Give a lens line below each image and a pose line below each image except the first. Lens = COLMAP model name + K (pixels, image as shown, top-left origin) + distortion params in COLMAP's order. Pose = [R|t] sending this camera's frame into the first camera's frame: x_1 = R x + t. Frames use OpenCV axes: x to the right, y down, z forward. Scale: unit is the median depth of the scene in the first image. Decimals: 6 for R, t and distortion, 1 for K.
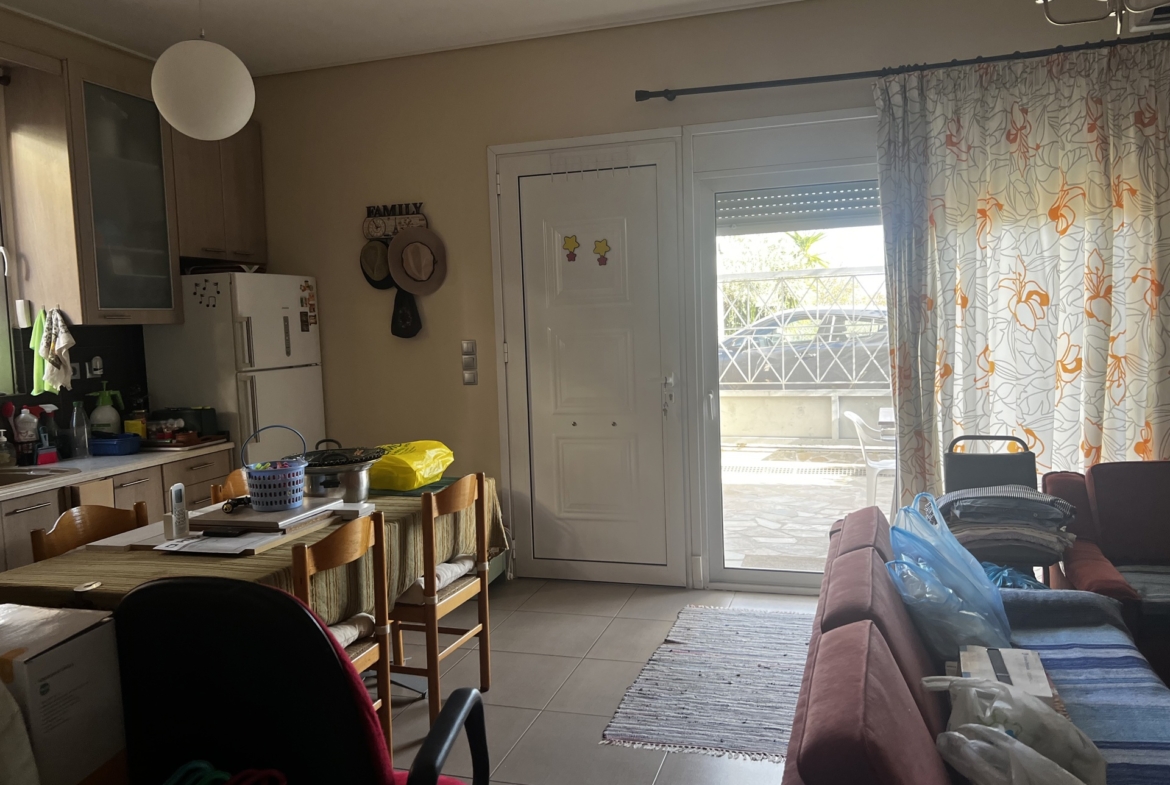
lens RADIAL K [[884.2, 0, 586.6], [0, 884.2, 391.9], [0, 0, 1]] dist [0.005142, -0.000443]
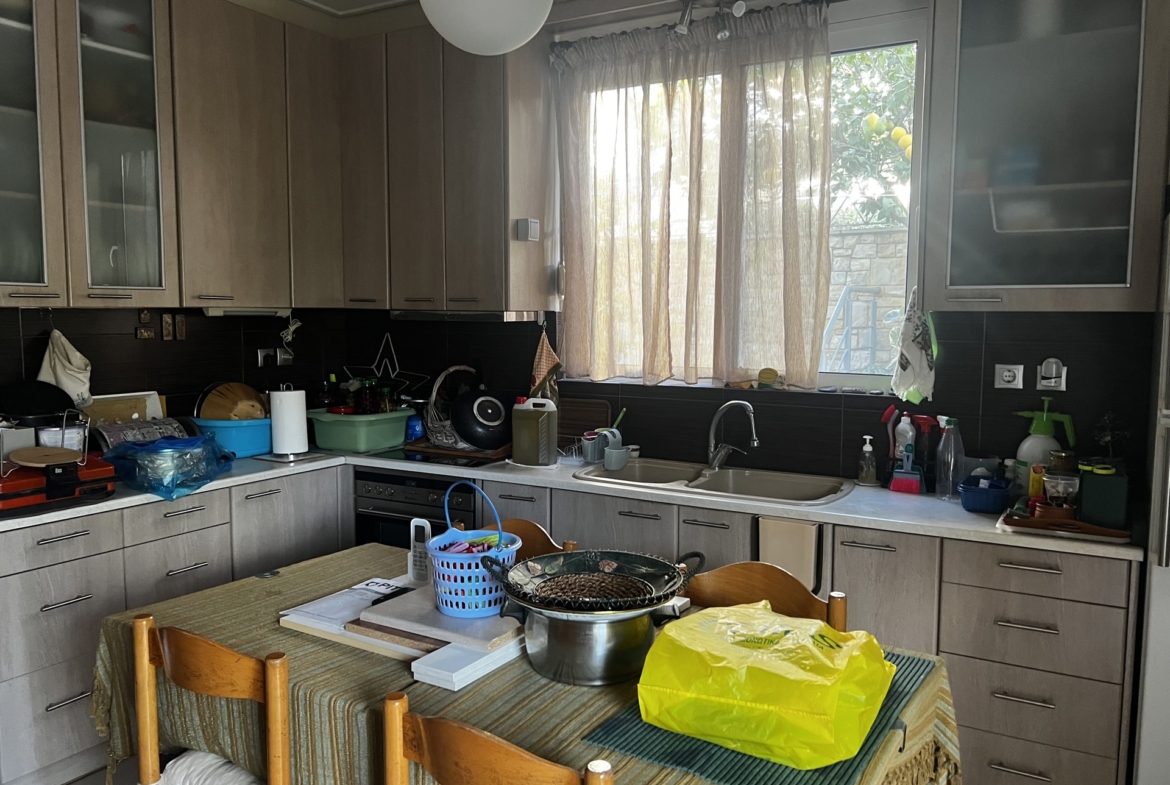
lens RADIAL K [[884.2, 0, 585.8], [0, 884.2, 393.1], [0, 0, 1]] dist [0.005142, -0.000443]
pose [[-0.261347, 0.130622, -0.956366, 0.165095], [-0.062375, 0.986445, 0.151776, -0.094441], [0.963227, 0.099319, -0.249657, 0.856491]]
